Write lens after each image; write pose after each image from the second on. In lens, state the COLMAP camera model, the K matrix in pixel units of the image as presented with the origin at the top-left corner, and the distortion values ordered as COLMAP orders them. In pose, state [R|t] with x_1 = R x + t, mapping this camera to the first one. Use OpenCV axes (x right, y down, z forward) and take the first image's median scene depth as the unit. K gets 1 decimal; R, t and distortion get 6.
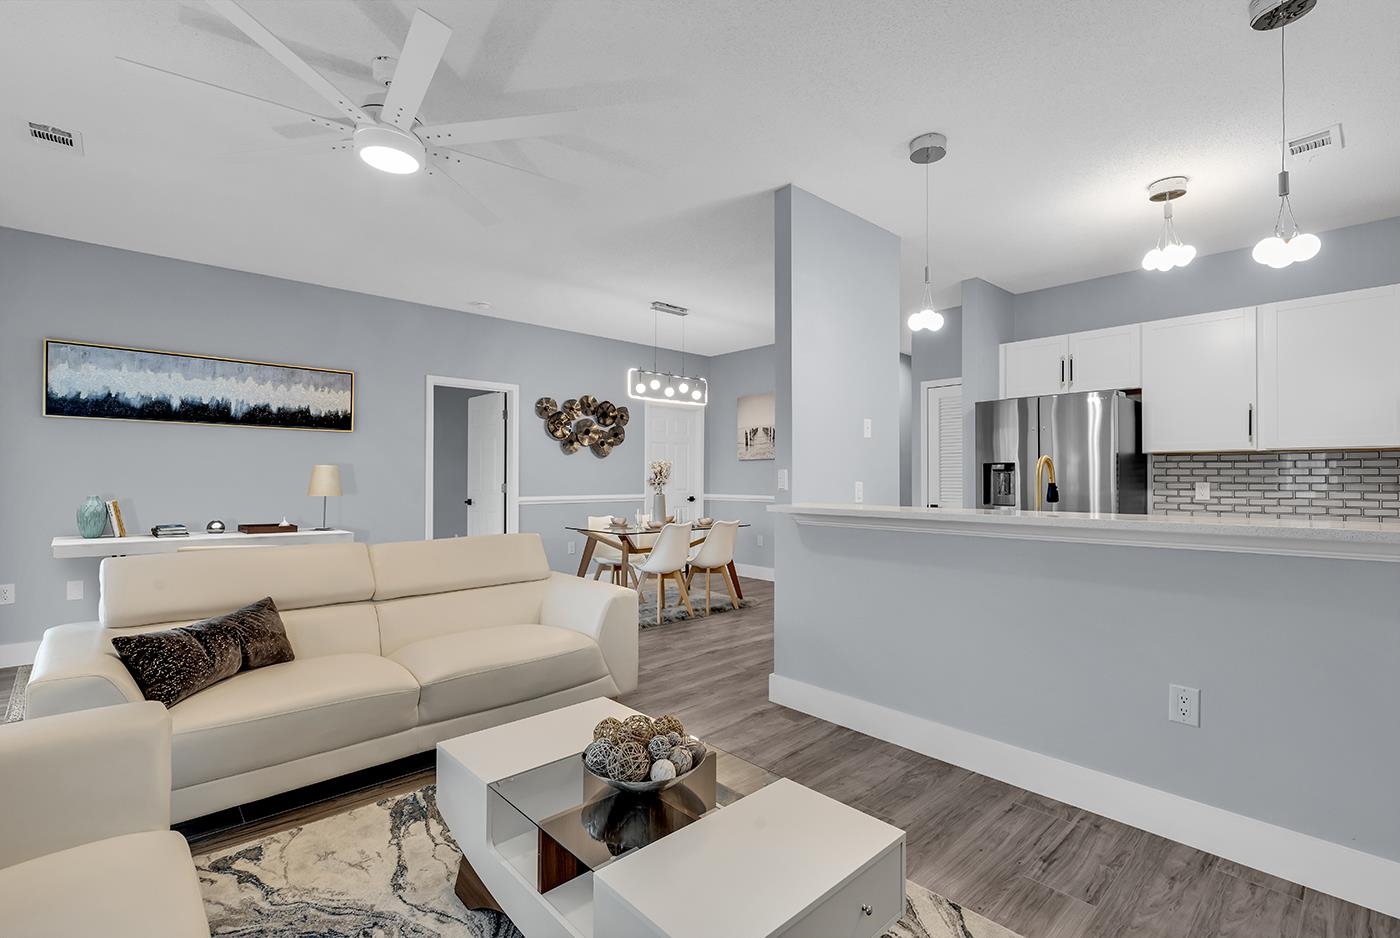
lens RADIAL K [[624.8, 0, 701.3], [0, 624.8, 476.7], [0, 0, 1]] dist [0.018739, -0.000029]
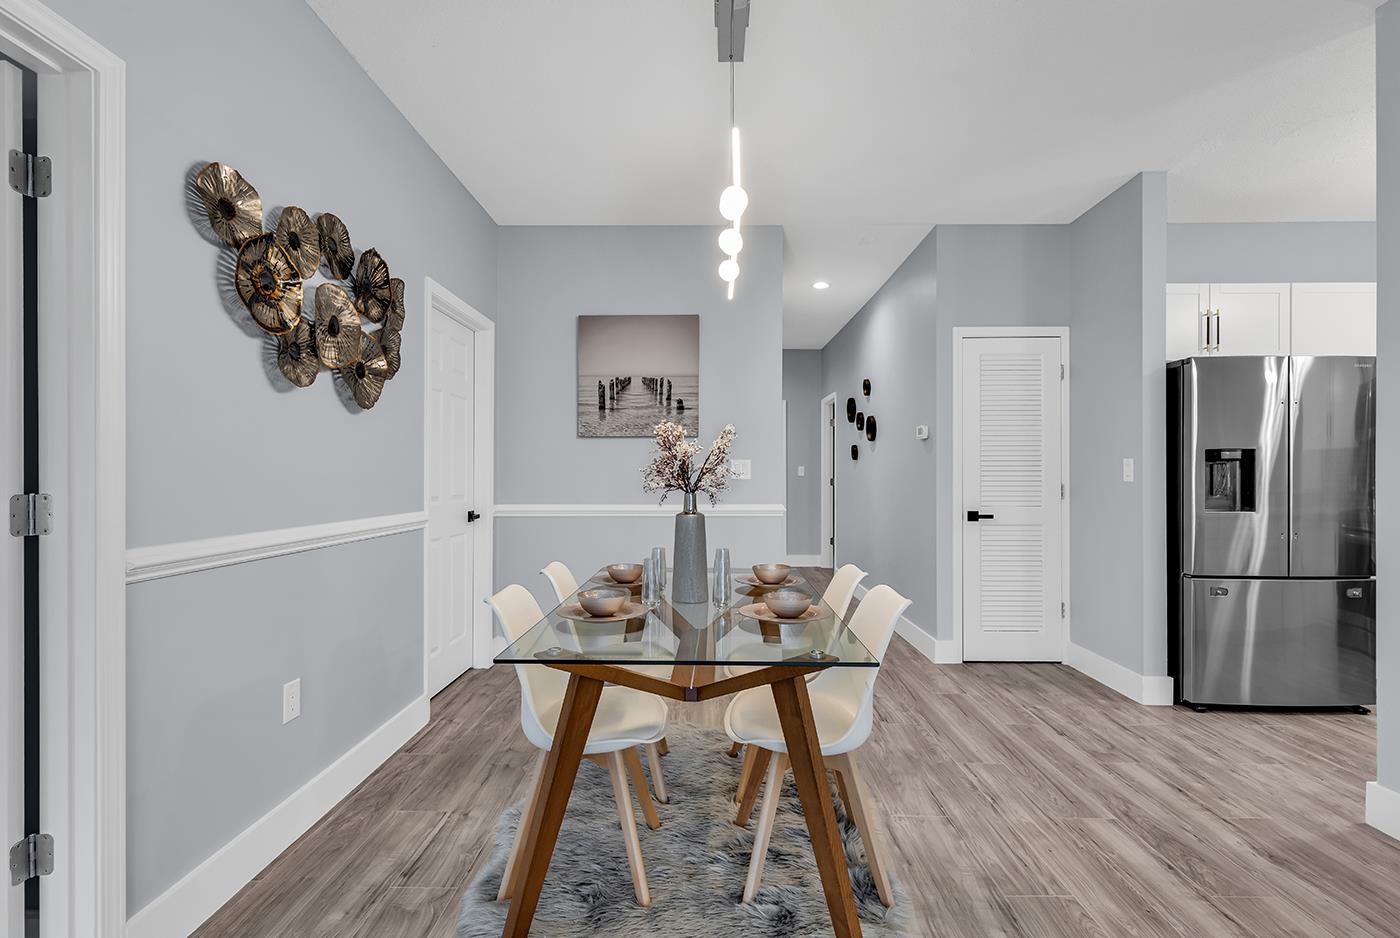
lens RADIAL K [[644.3, 0, 687.9], [0, 644.3, 475.1], [0, 0, 1]] dist [0.002575, -0.000755]
pose [[0.701445, -0.001405, 0.712722, -0.422891], [-0.000165, 0.999998, 0.002134, 0.006462], [-0.712724, -0.001614, 0.701443, 0.916202]]
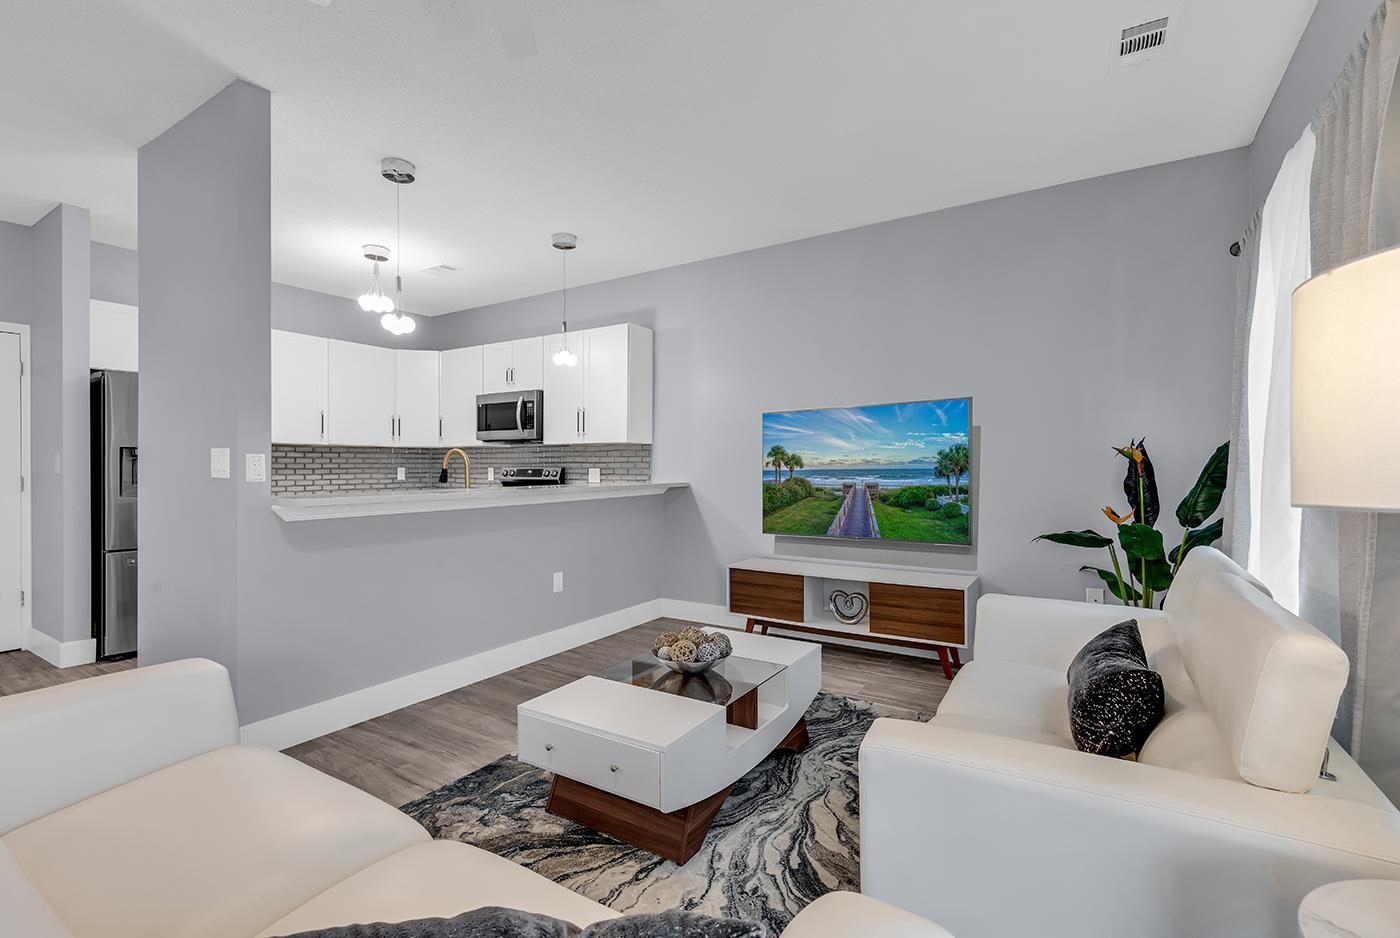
lens RADIAL K [[644.3, 0, 687.2], [0, 644.3, 477.8], [0, 0, 1]] dist [0.002575, -0.000755]
pose [[-0.251257, -0.014404, 0.967813, -0.550089], [-0.001645, 0.999894, 0.014455, 0.006490], [-0.967919, 0.002039, -0.251254, 0.495665]]
